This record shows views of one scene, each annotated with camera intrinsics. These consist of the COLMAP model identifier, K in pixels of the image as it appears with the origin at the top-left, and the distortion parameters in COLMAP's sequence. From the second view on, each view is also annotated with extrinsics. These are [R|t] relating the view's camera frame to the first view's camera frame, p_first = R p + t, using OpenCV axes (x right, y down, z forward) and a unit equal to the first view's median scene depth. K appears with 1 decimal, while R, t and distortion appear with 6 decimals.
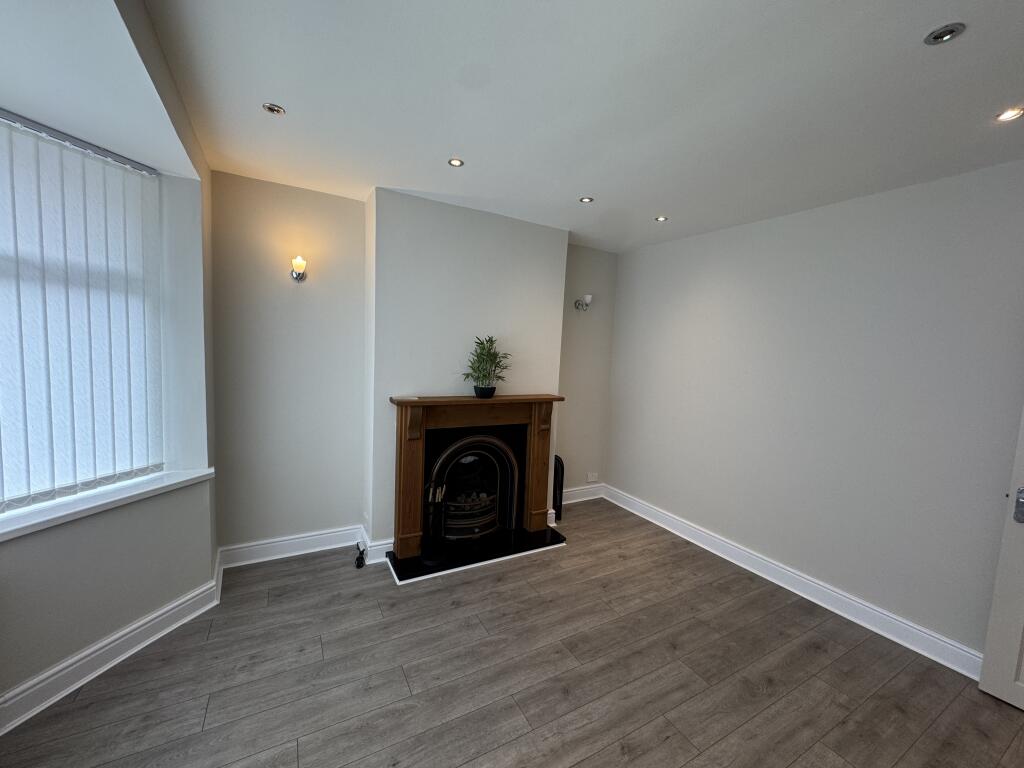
lens RADIAL K [[408.2, 0, 510.9], [0, 408.2, 385.2], [0, 0, 1]] dist [-0.002517, 0.000424]
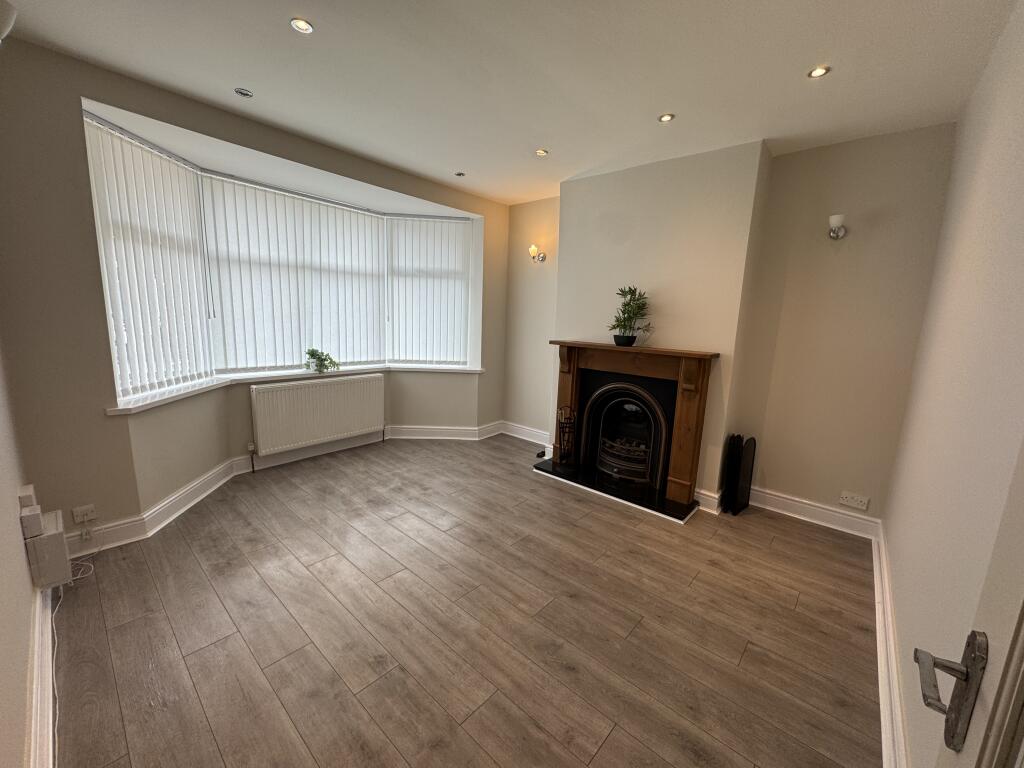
lens RADIAL K [[408.2, 0, 510.6], [0, 408.2, 384.4], [0, 0, 1]] dist [-0.002517, 0.000424]
pose [[0.331995, 0.128319, -0.934512, 0.960052], [-0.109510, 0.989248, 0.096930, 0.066353], [0.936903, 0.070158, 0.342478, 0.416518]]
